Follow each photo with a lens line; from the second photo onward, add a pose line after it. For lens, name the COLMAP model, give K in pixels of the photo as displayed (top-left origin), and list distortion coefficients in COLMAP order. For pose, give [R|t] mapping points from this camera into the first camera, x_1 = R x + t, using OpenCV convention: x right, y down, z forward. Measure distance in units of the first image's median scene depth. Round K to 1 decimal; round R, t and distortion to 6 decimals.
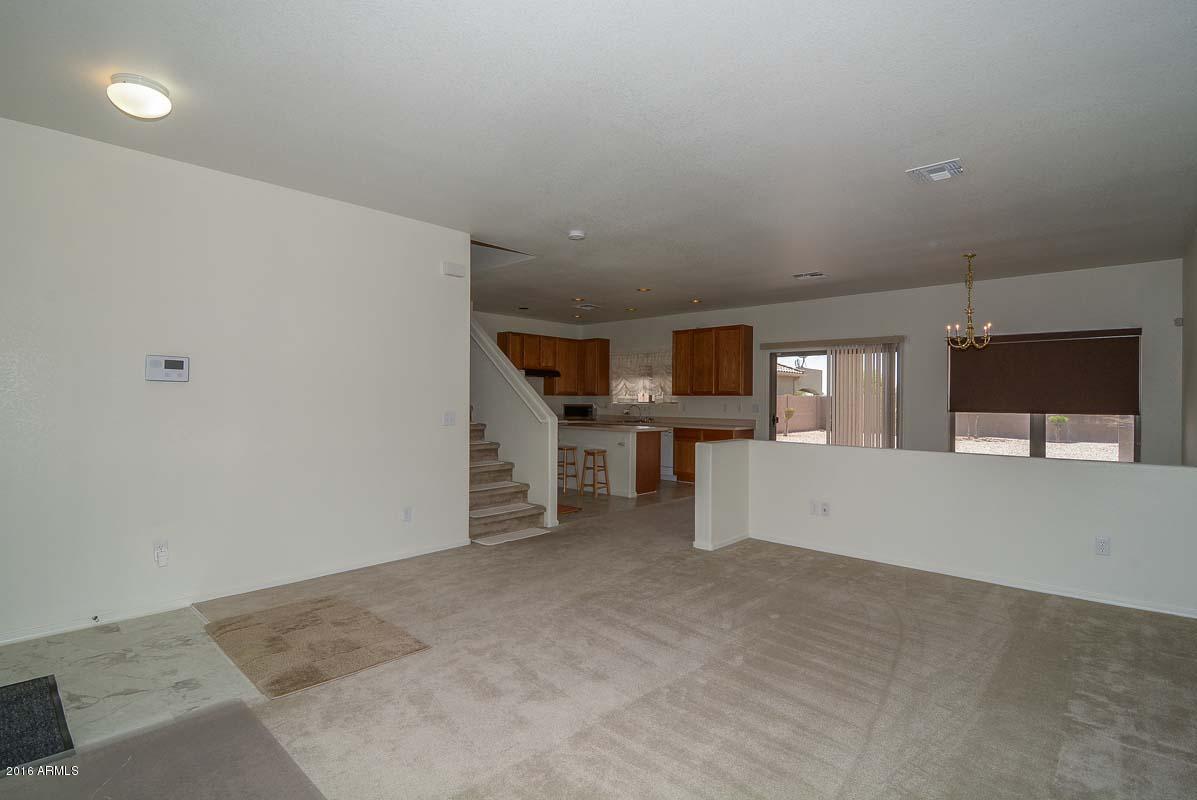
lens RADIAL K [[572.8, 0, 599.8], [0, 572.8, 393.5], [0, 0, 1]] dist [-0.019640, -0.007092]
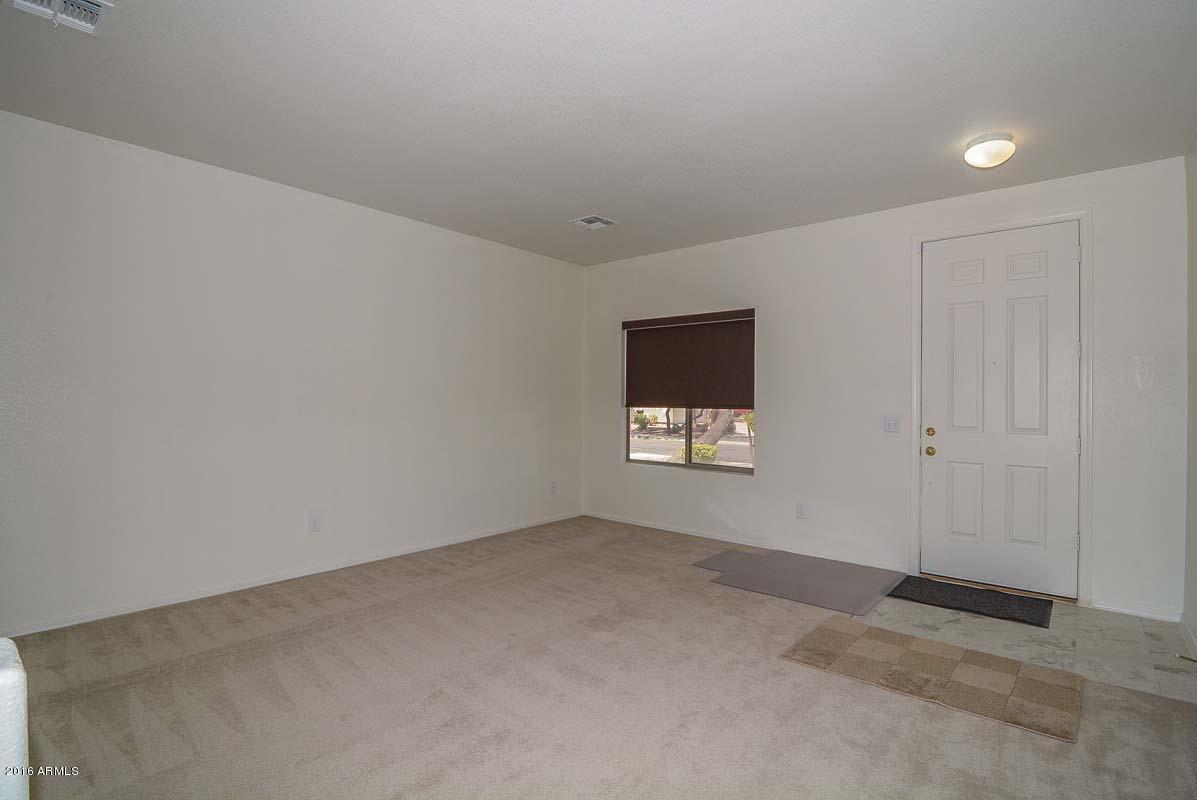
lens RADIAL K [[572.8, 0, 600.0], [0, 572.8, 399.9], [0, 0, 1]] dist [-0.019640, -0.007092]
pose [[-0.999079, -0.006833, -0.042368, 0.059593], [-0.006564, 0.999957, -0.006495, 0.016282], [0.042411, -0.006211, -0.999081, 2.161665]]
